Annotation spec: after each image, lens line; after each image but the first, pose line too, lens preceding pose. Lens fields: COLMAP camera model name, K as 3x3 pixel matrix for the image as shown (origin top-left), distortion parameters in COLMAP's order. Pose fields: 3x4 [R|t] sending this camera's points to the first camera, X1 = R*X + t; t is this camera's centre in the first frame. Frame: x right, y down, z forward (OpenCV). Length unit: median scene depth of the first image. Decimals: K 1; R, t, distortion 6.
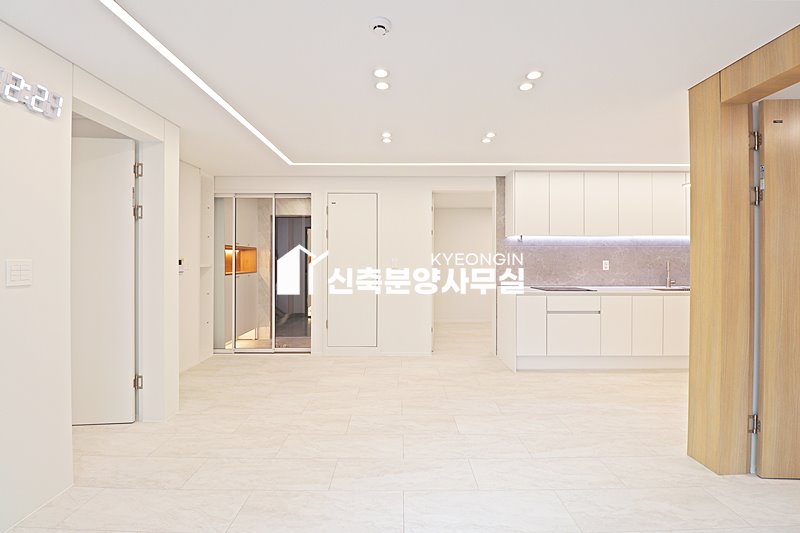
lens RADIAL K [[370.7, 0, 399.5], [0, 370.7, 262.1], [0, 0, 1]] dist [-0.002416, -0.011035]
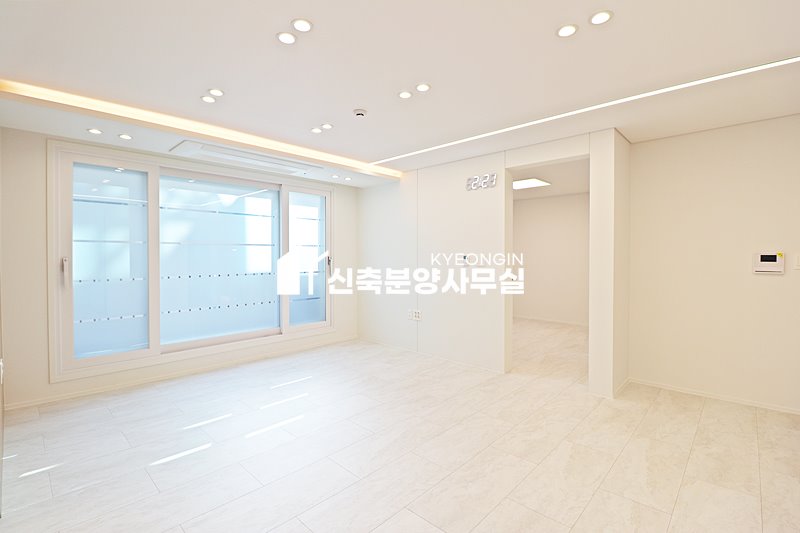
lens RADIAL K [[370.7, 0, 397.6], [0, 370.7, 258.8], [0, 0, 1]] dist [-0.002416, -0.011035]
pose [[-0.691114, 0.005704, -0.722723, 0.424866], [-0.005989, 0.999889, 0.013618, -0.003424], [0.722721, 0.013740, -0.691003, 0.931910]]
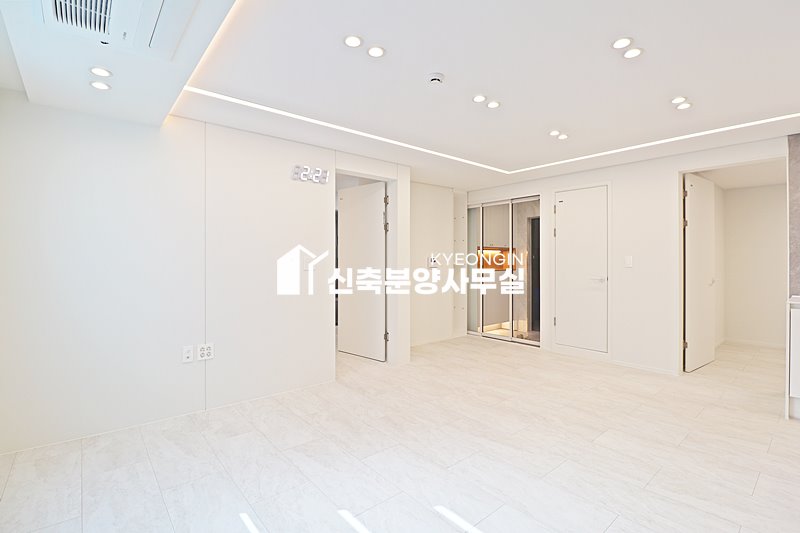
lens RADIAL K [[370.7, 0, 400.2], [0, 370.7, 265.6], [0, 0, 1]] dist [-0.002416, -0.011035]
pose [[0.648943, 0.008015, -0.760795, 0.354380], [-0.003722, 0.999966, 0.007359, 0.009565], [0.760828, -0.001944, 0.648951, 0.019028]]
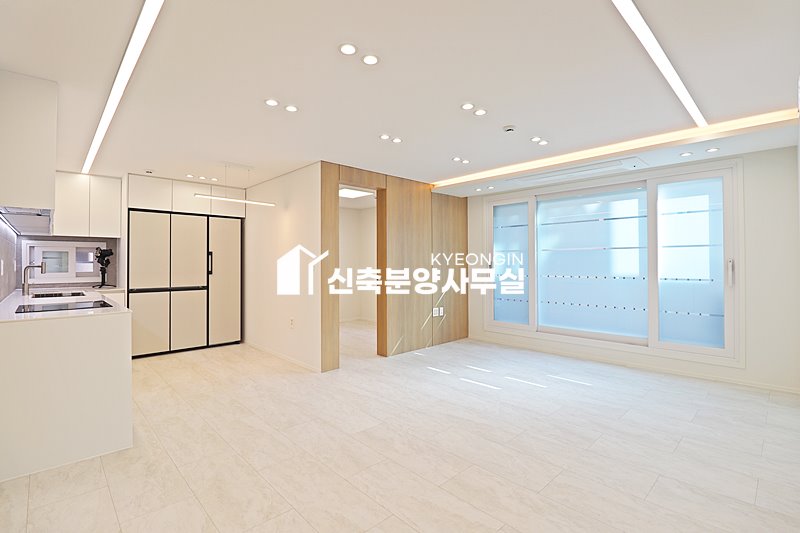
lens RADIAL K [[370.7, 0, 401.4], [0, 370.7, 261.6], [0, 0, 1]] dist [-0.002416, -0.011035]
pose [[-0.689379, 0.003647, 0.724391, -0.408463], [0.008874, 0.999955, 0.003411, 0.001865], [-0.724346, 0.008780, -0.689381, 1.078863]]
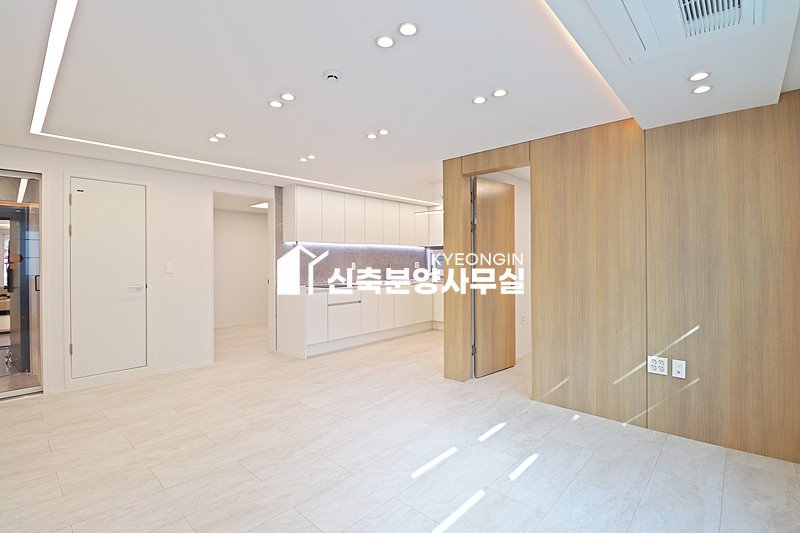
lens RADIAL K [[370.7, 0, 399.0], [0, 370.7, 262.4], [0, 0, 1]] dist [-0.002416, -0.011035]
pose [[0.680471, -0.006686, 0.732744, -0.334433], [0.012061, 0.999925, -0.002077, -0.000765], [-0.732676, 0.010251, 0.680501, -0.004932]]
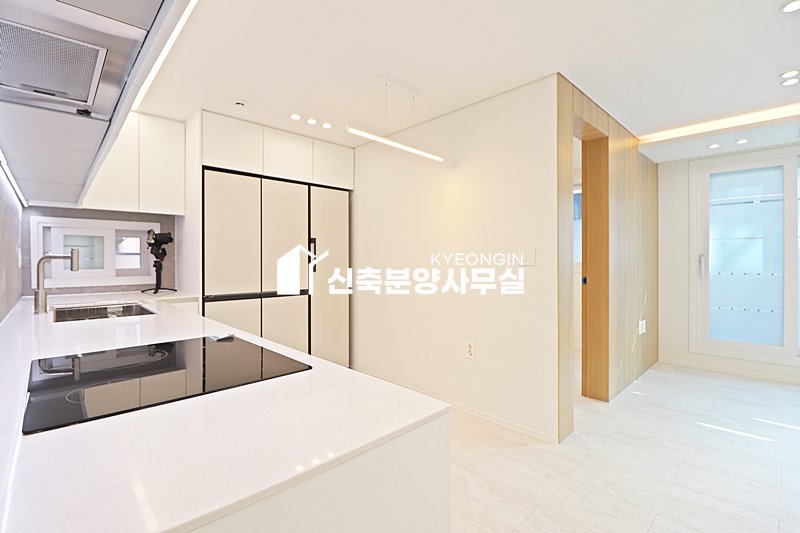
lens RADIAL K [[370.7, 0, 397.5], [0, 370.7, 261.3], [0, 0, 1]] dist [-0.002416, -0.011035]
pose [[-0.688003, -0.001935, 0.725705, 0.205036], [0.007949, 0.999916, 0.010202, 0.012377], [-0.725664, 0.012788, -0.687930, 1.120821]]
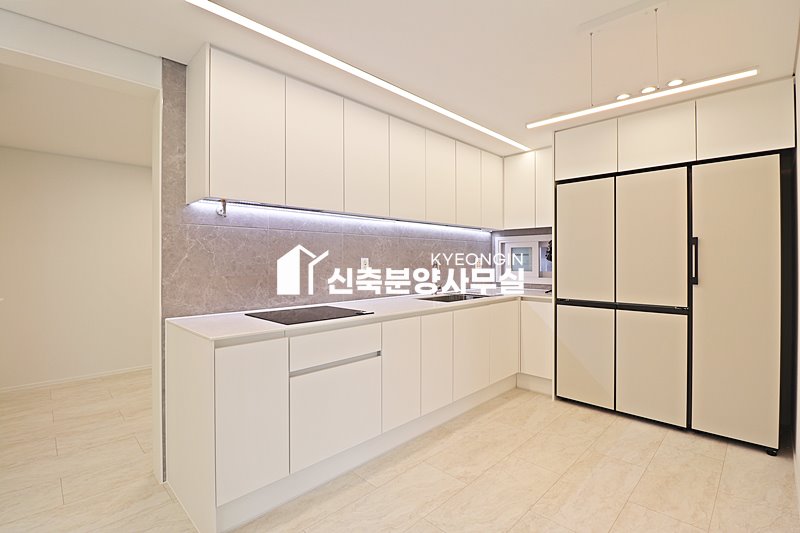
lens RADIAL K [[370.7, 0, 398.3], [0, 370.7, 259.4], [0, 0, 1]] dist [-0.002416, -0.011035]
pose [[0.707567, -0.000711, 0.706646, 0.179739], [0.007020, 0.999957, -0.006024, 0.002638], [-0.706612, 0.009223, 0.707542, 0.598483]]
